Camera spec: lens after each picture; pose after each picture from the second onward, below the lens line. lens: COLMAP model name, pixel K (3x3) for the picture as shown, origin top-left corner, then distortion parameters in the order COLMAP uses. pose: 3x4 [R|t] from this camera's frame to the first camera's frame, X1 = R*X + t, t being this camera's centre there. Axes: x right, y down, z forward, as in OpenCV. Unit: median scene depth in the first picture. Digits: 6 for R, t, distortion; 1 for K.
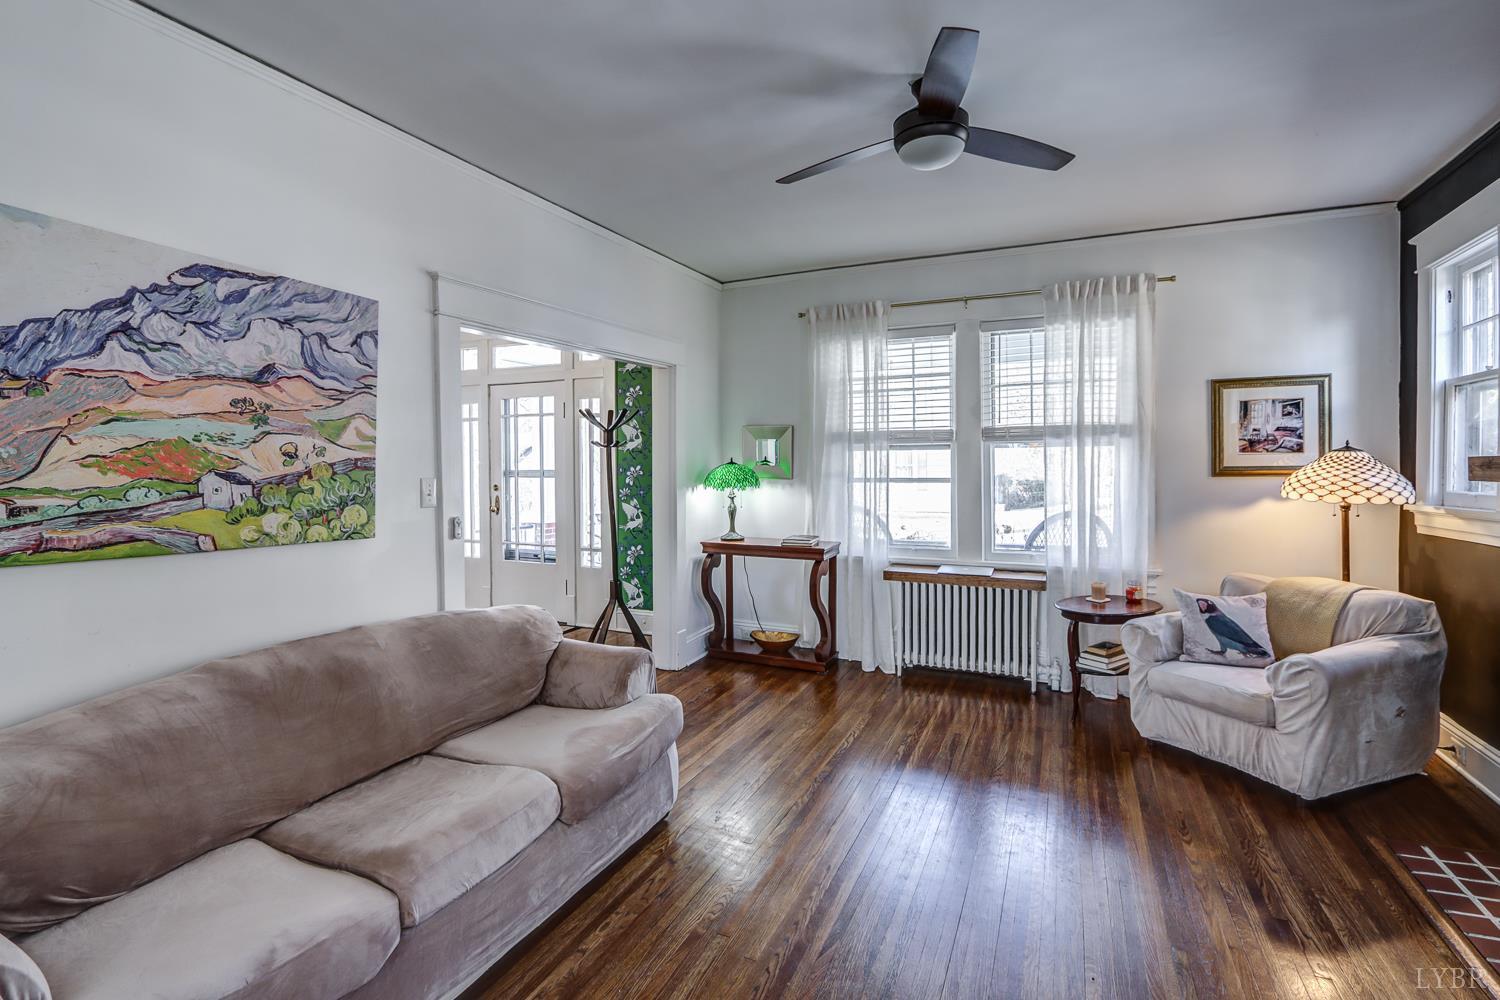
lens RADIAL K [[717.8, 0, 682.5], [0, 717.8, 470.6], [0, 0, 1]] dist [-0.020876, 0.003396]
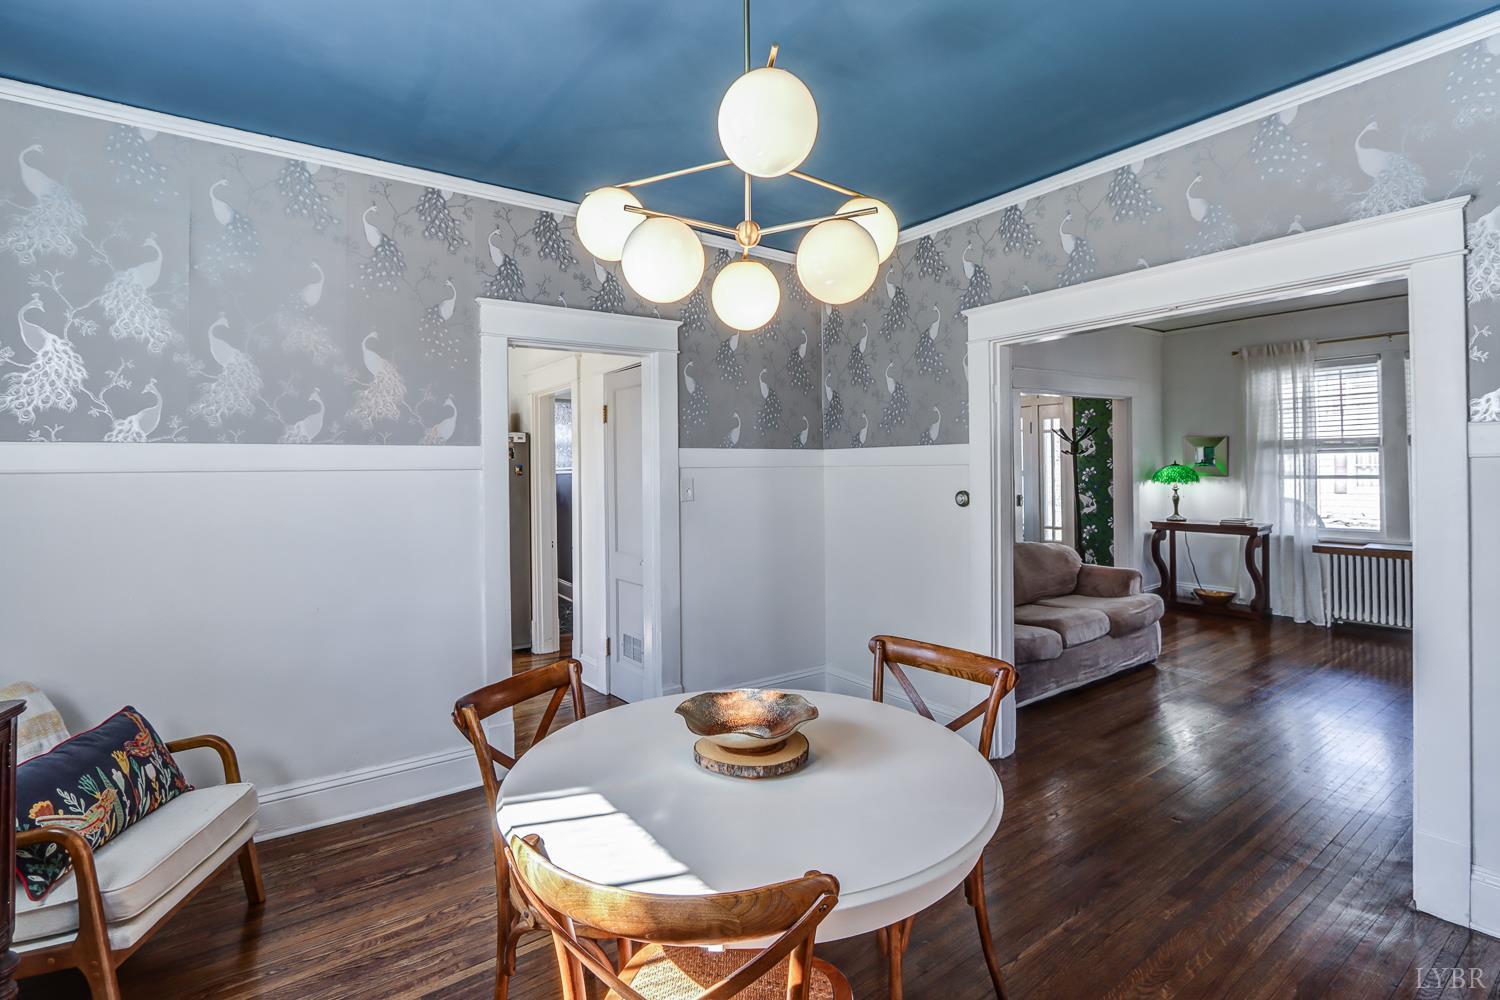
lens RADIAL K [[717.8, 0, 708.9], [0, 717.8, 463.4], [0, 0, 1]] dist [-0.020876, 0.003396]
pose [[0.897073, -0.008145, -0.441807, -0.131667], [0.001247, 0.999873, -0.015902, 0.007548], [0.441880, 0.013715, 0.896969, -0.625713]]
